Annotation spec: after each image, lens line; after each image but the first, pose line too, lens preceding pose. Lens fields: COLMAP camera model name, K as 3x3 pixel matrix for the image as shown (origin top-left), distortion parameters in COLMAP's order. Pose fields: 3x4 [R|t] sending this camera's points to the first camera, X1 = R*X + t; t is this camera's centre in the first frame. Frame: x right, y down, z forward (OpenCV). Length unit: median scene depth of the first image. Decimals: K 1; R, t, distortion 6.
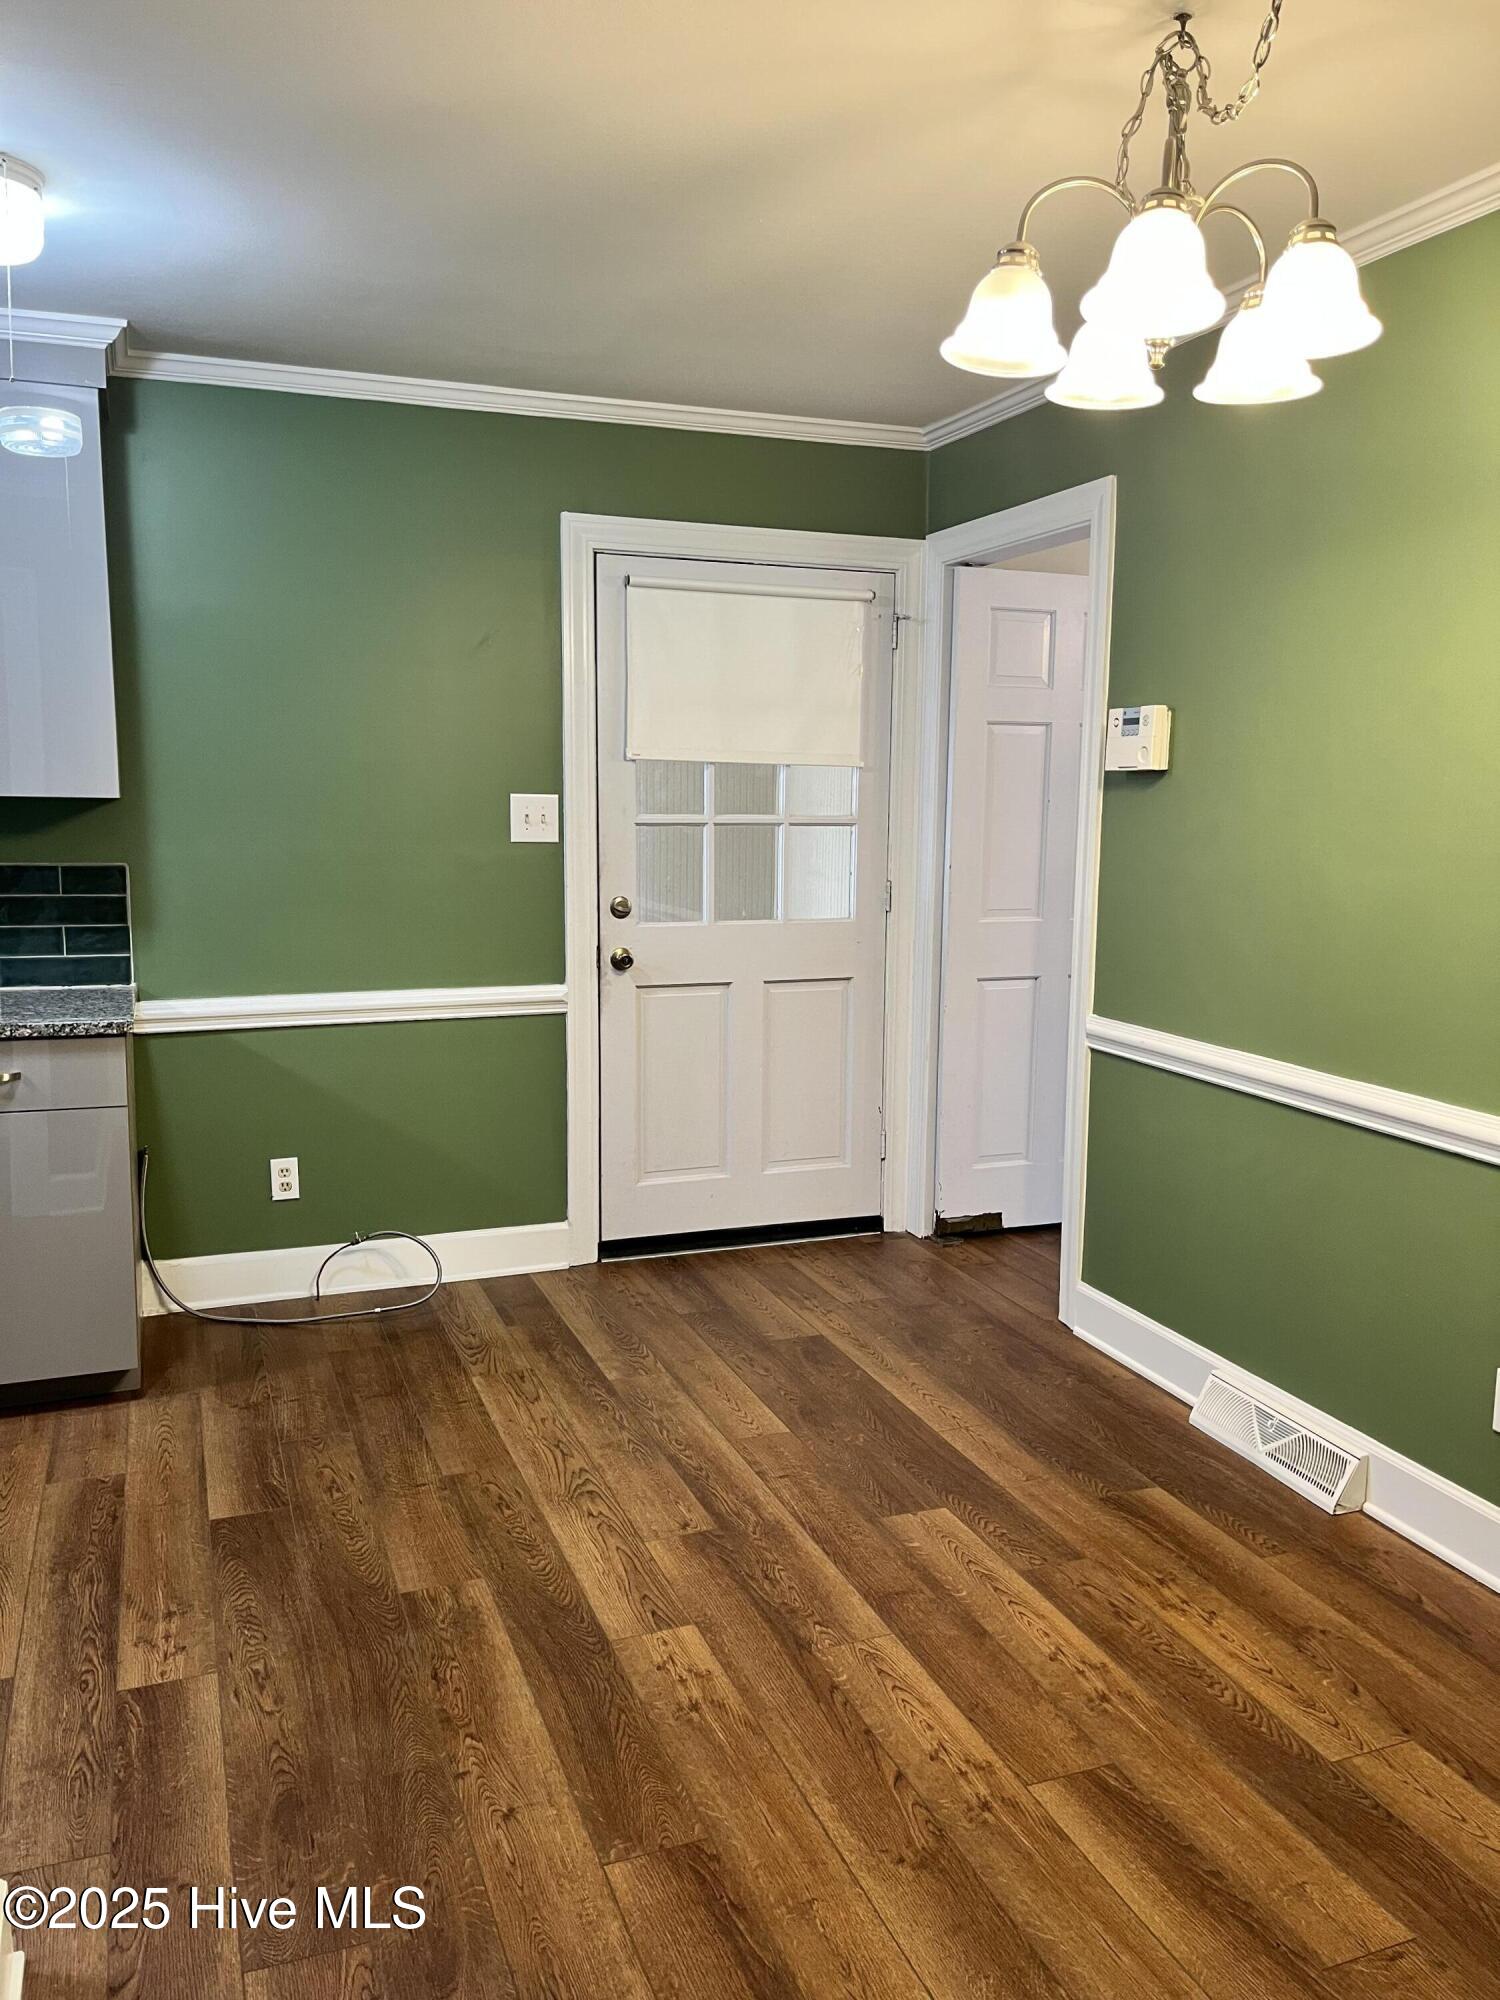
lens RADIAL K [[1511.0, 0, 754.9], [0, 1511.0, 1006.1], [0, 0, 1]] dist [0.072206, -0.099352]
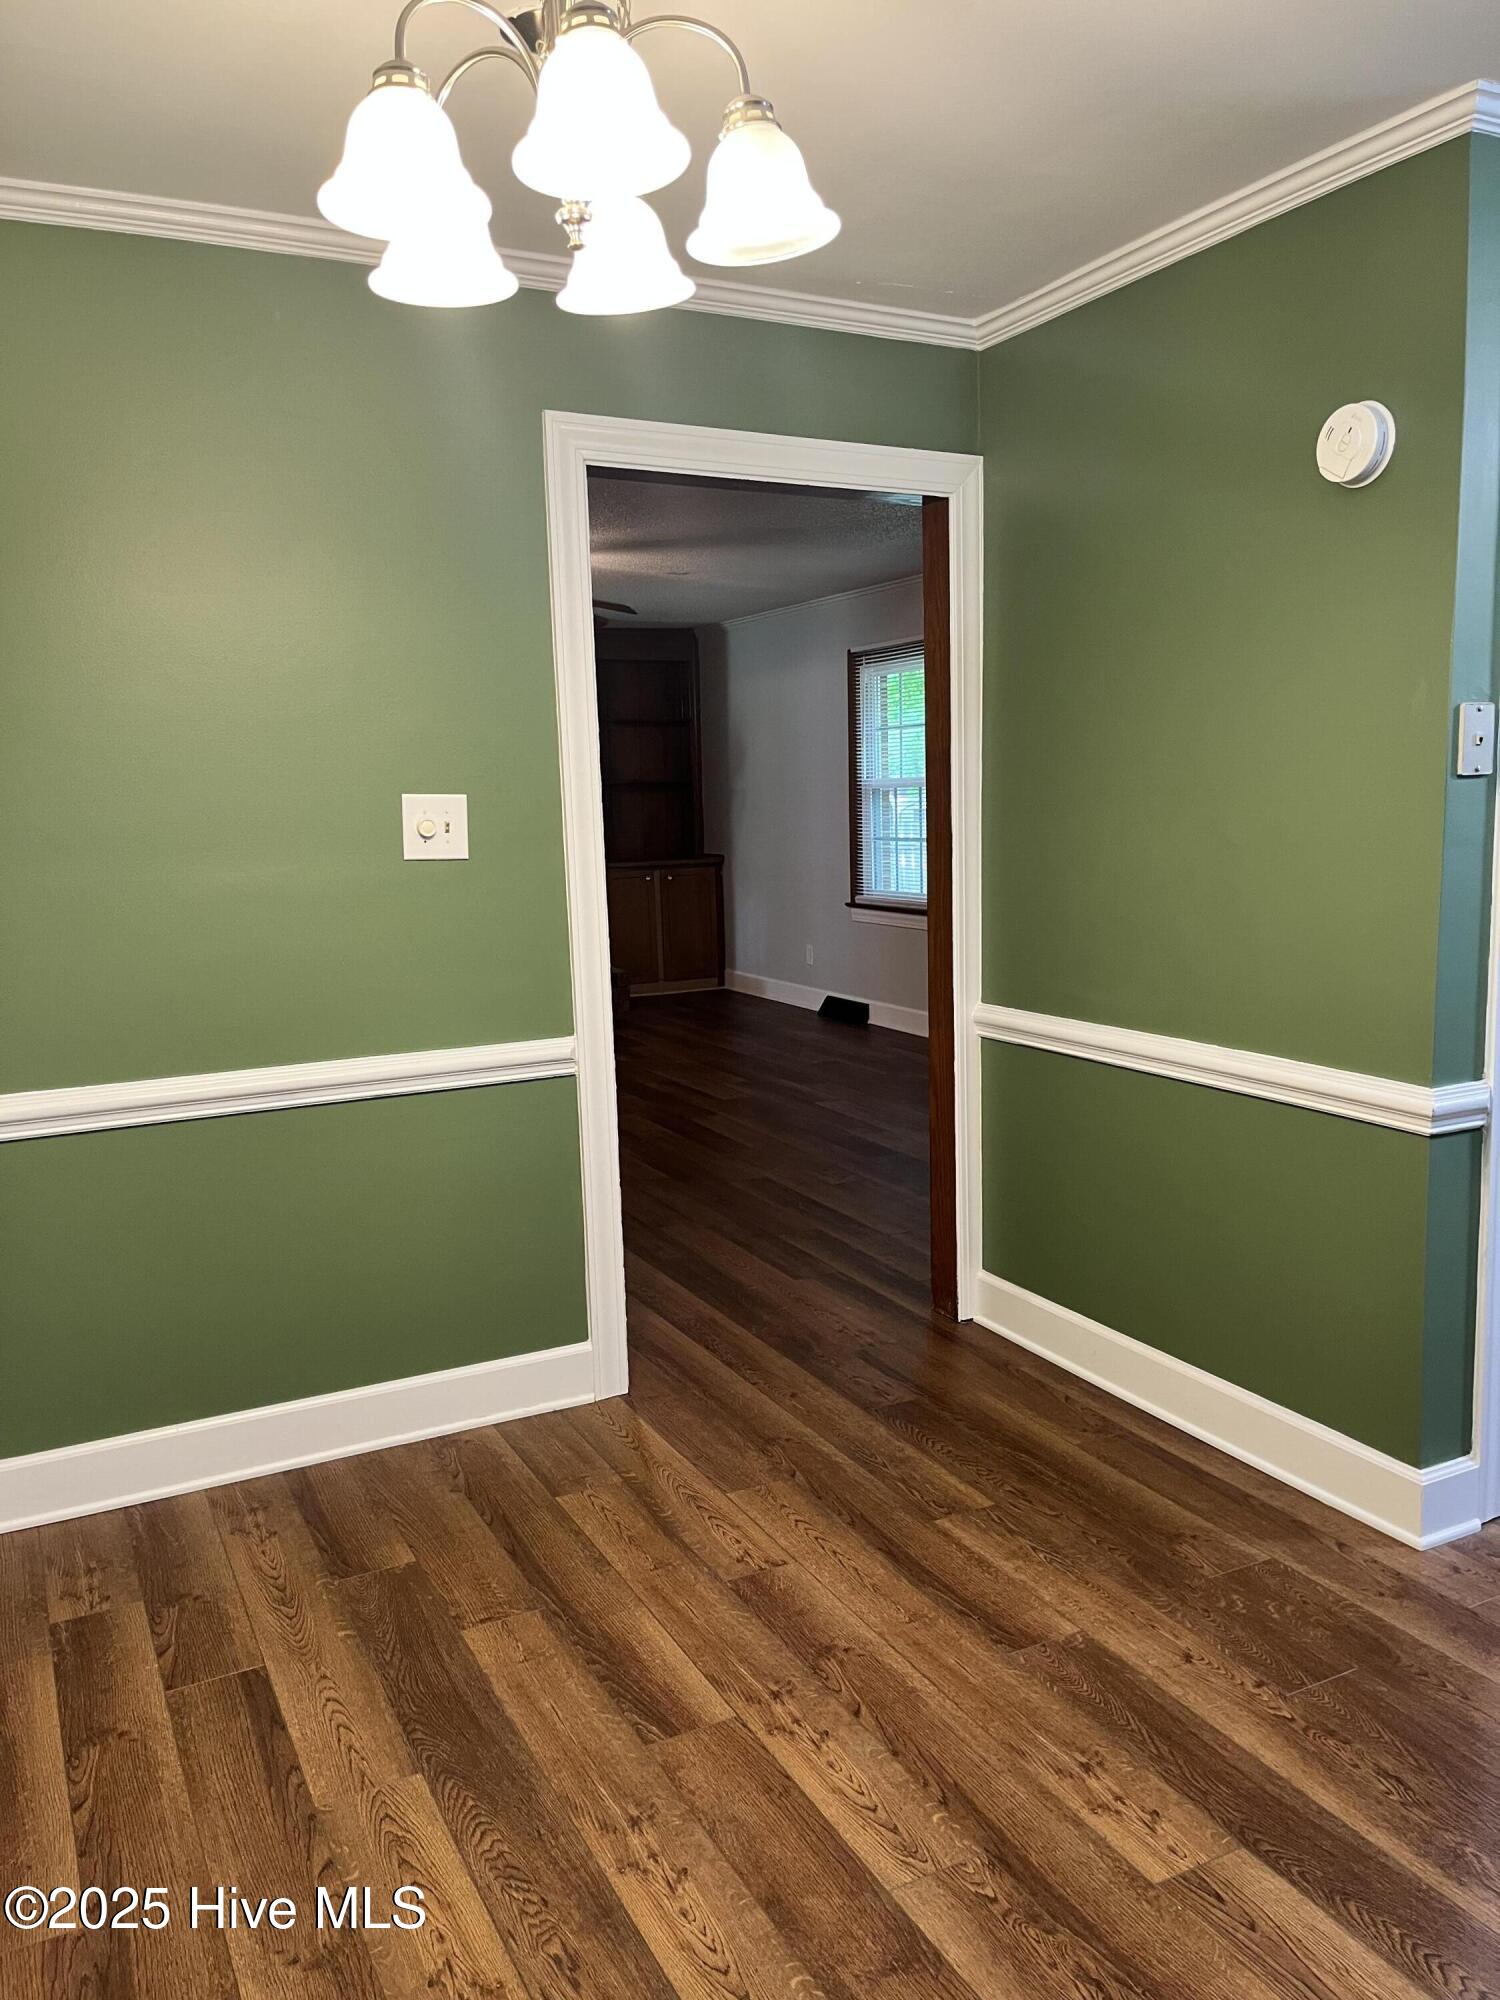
lens RADIAL K [[1511.0, 0, 759.2], [0, 1511.0, 999.2], [0, 0, 1]] dist [0.072206, -0.099352]
pose [[-0.993685, 0.030556, -0.107966, 0.247936], [-0.000164, 0.961810, 0.273717, -0.242157], [0.112206, 0.272006, -0.955731, 1.782930]]
